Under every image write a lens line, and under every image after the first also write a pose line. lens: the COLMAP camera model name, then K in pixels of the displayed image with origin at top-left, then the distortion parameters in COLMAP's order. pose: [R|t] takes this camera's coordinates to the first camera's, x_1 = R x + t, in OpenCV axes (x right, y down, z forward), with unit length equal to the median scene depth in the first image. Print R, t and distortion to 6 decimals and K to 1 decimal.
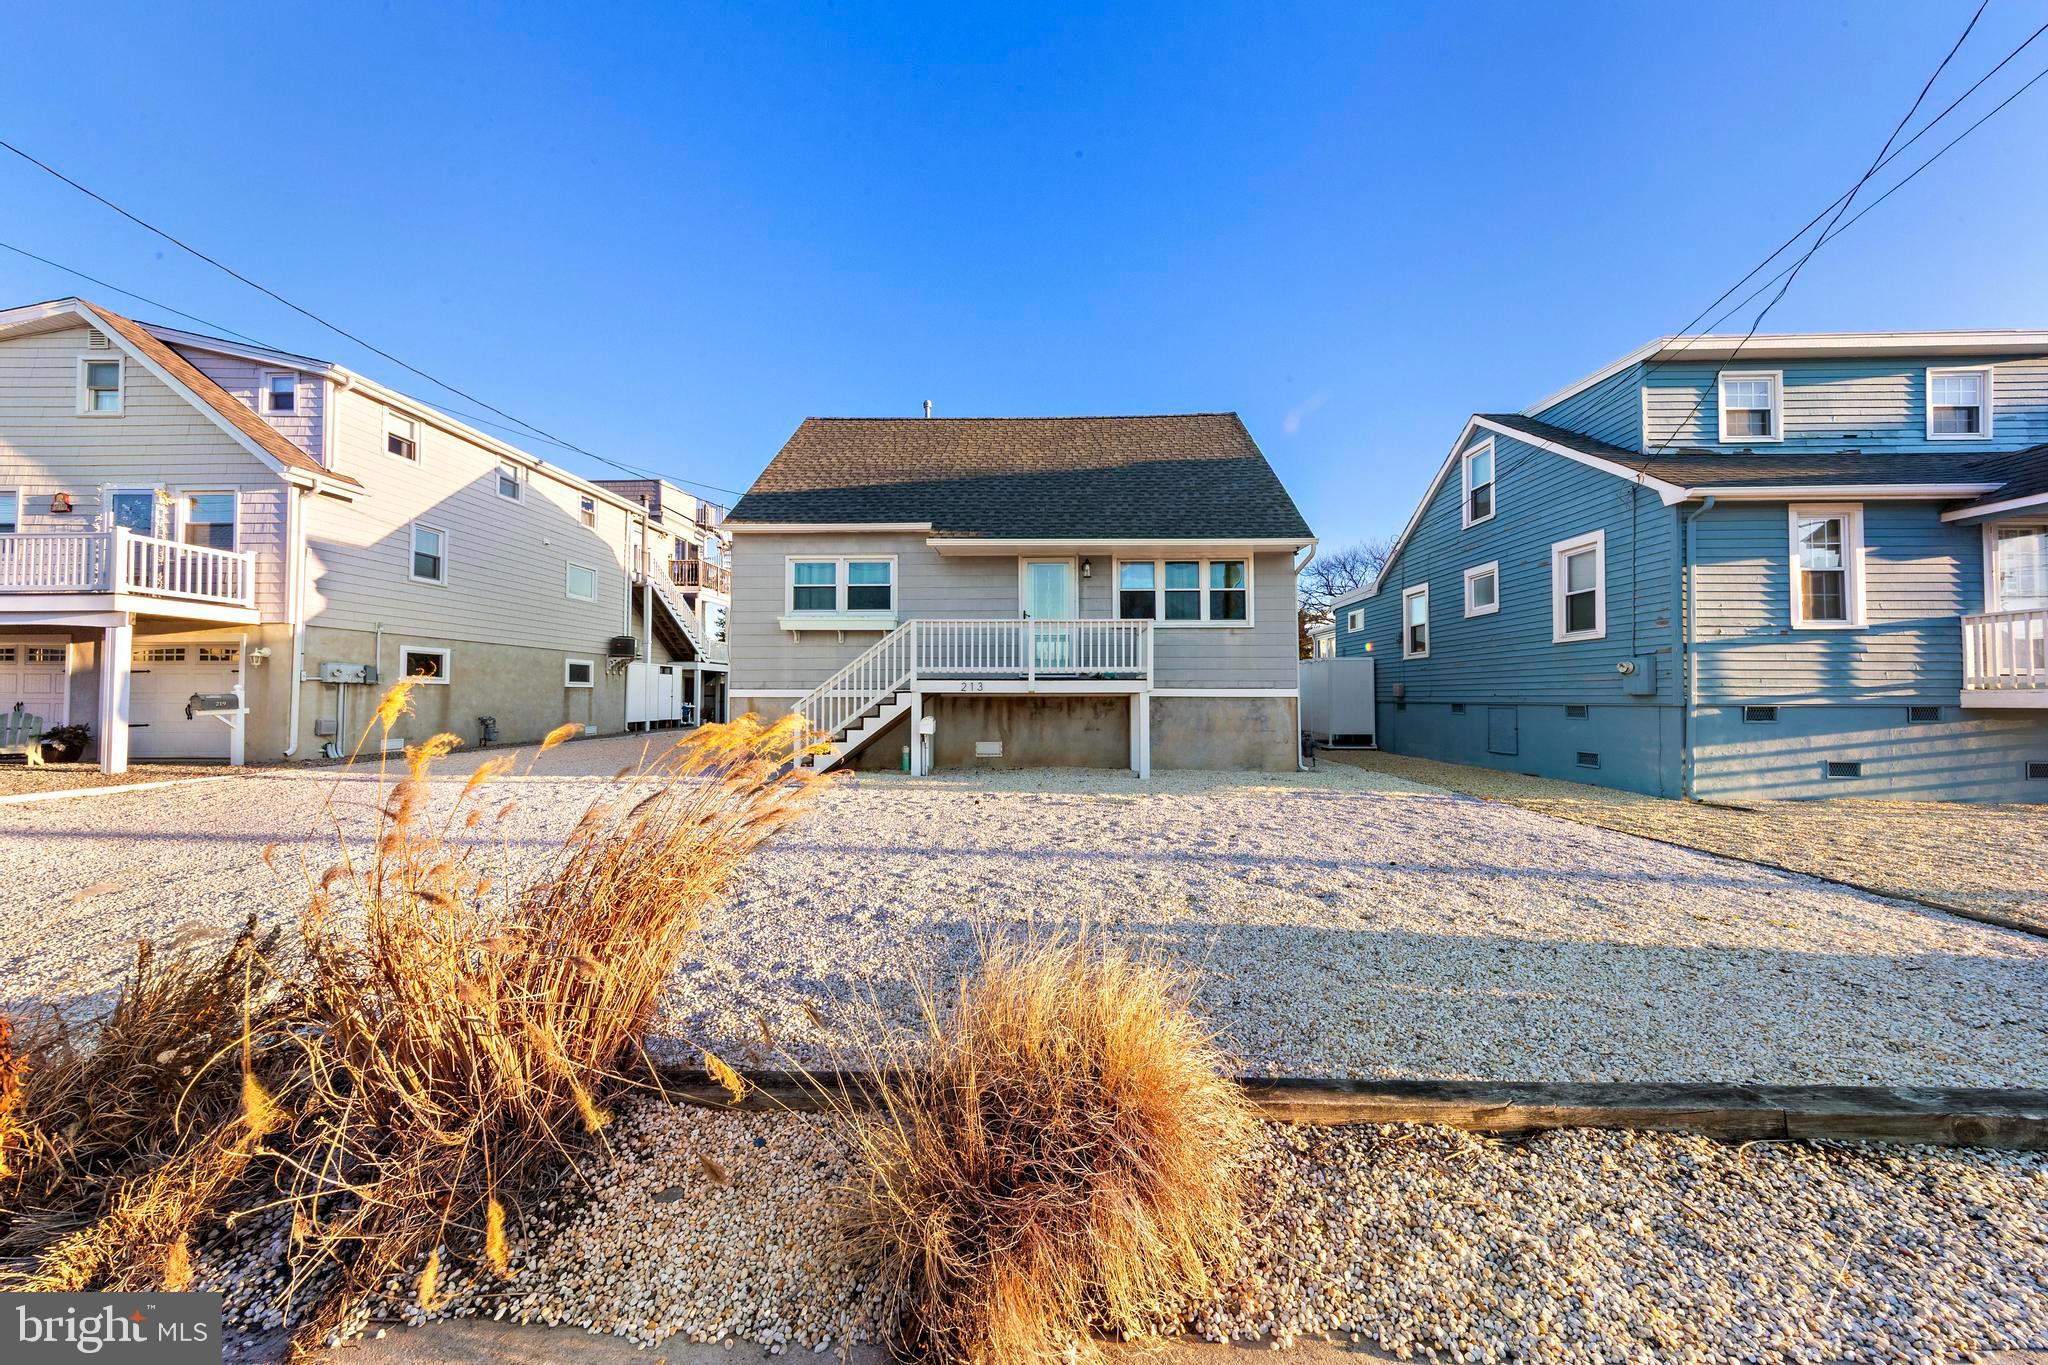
lens RADIAL K [[652.5, 0, 1024.0], [0, 652.5, 682.5], [0, 0, 1]] dist [0.007126, 0.000072]
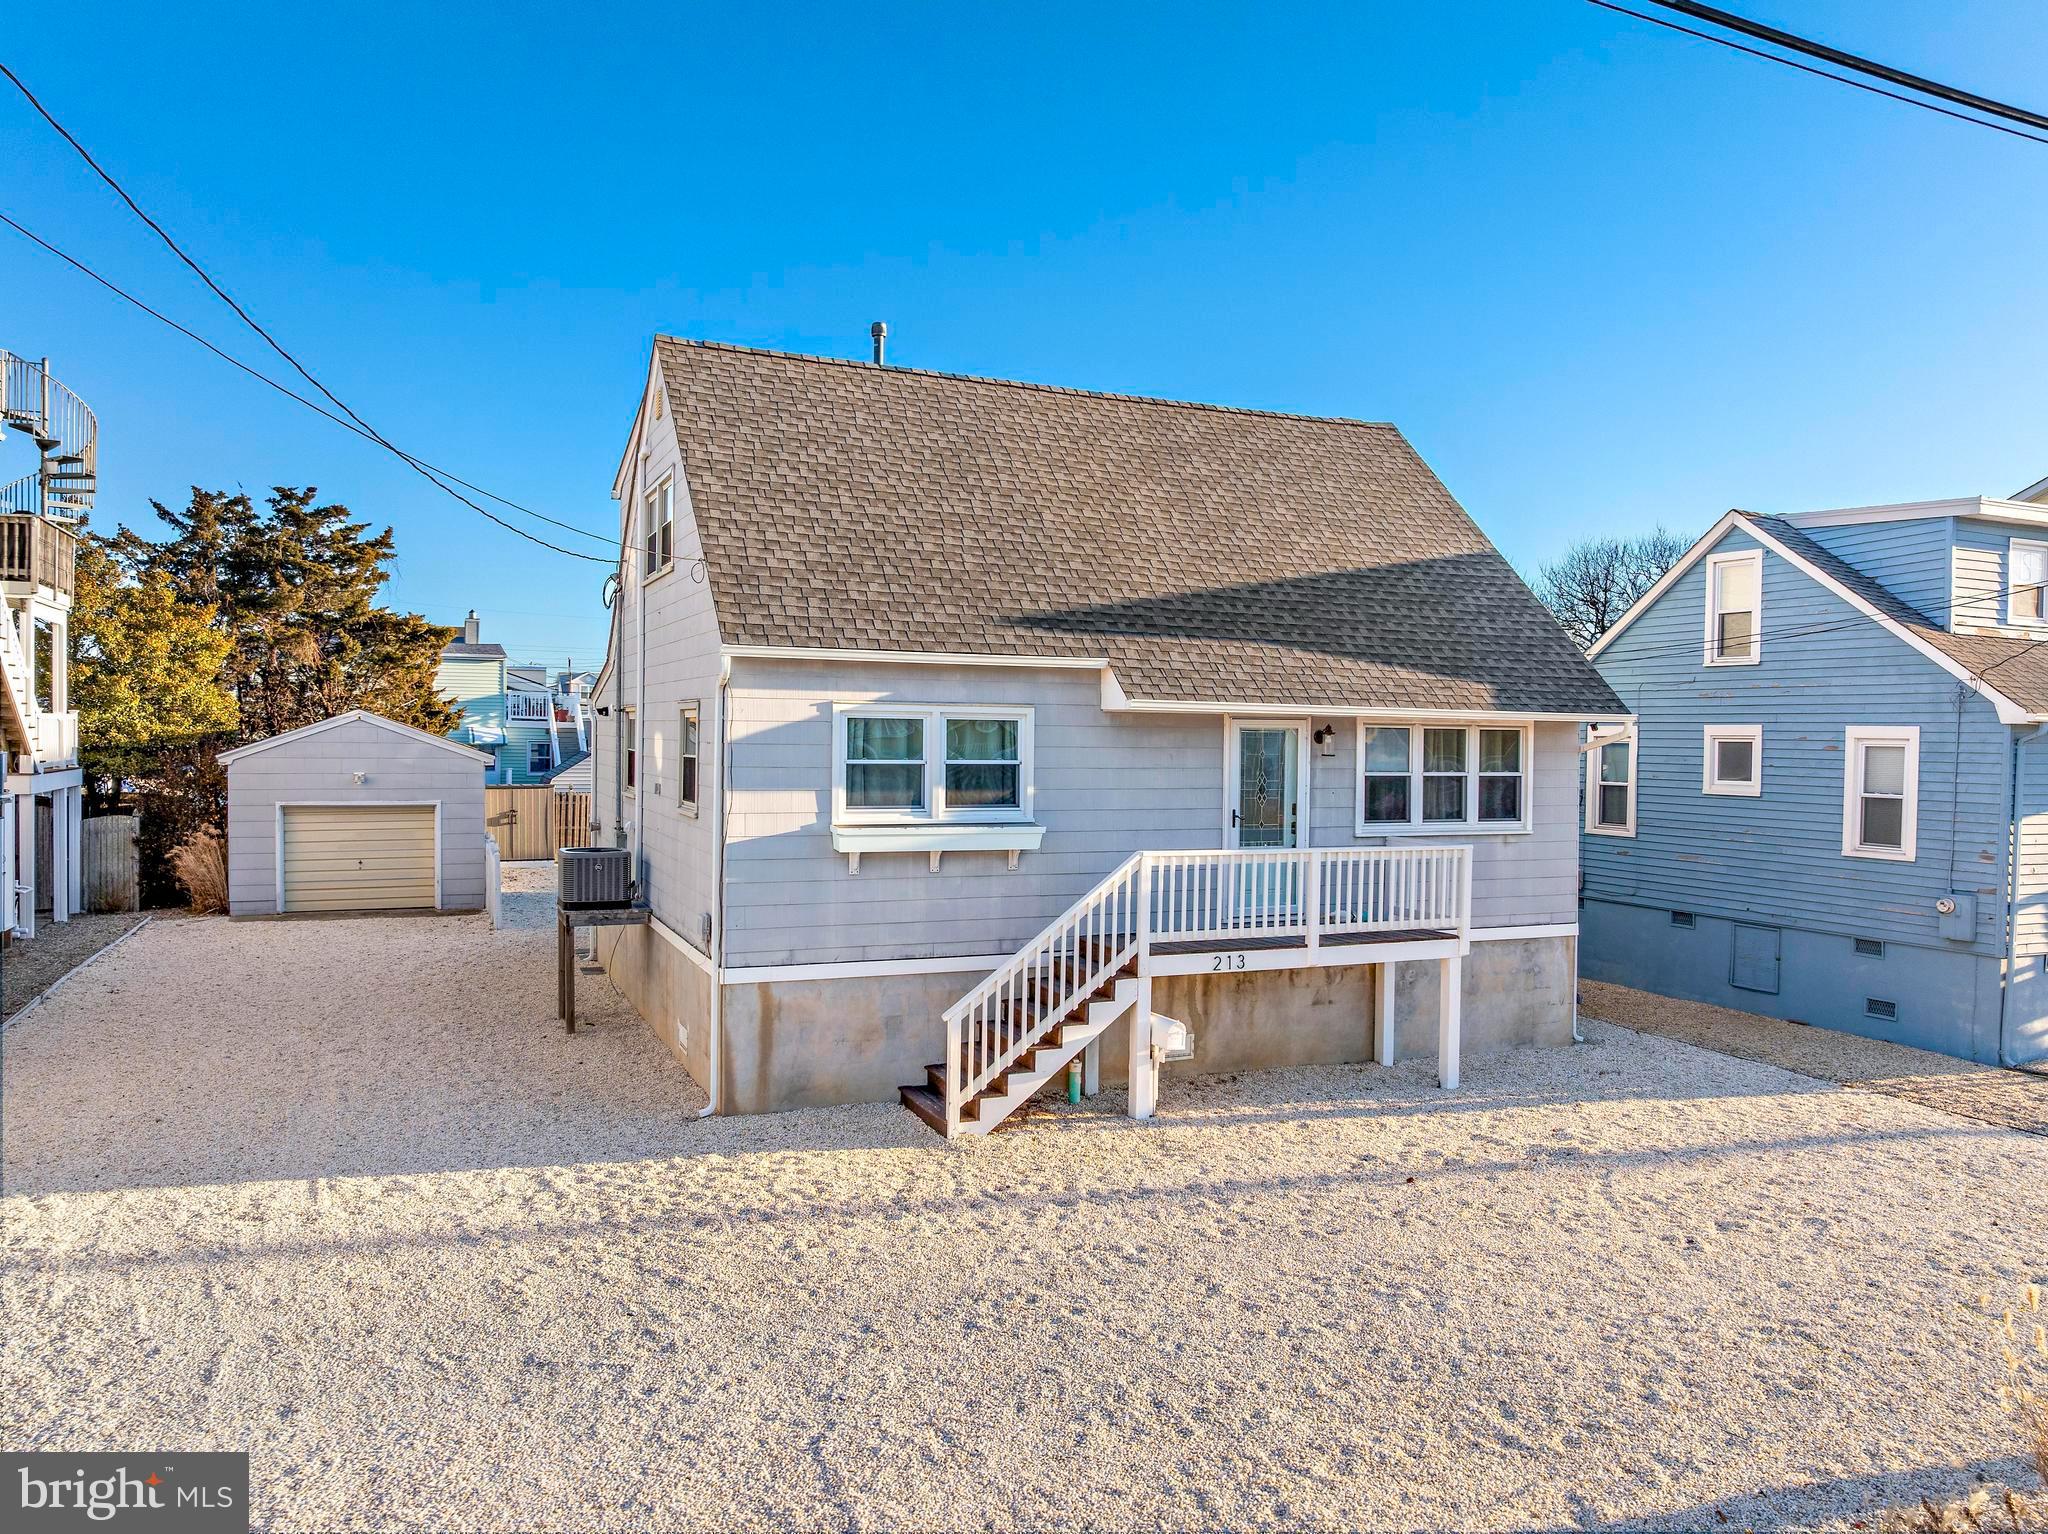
lens RADIAL K [[1480.2, 0, 1024.0], [0, 1480.2, 767.0], [0, 0, 1]] dist [-0.034867, -0.006258]
pose [[0.902578, 0.001909, 0.430523, -0.829098], [-0.024967, 0.998539, 0.047915, -0.231139], [-0.429803, -0.053996, 0.901307, -0.131221]]
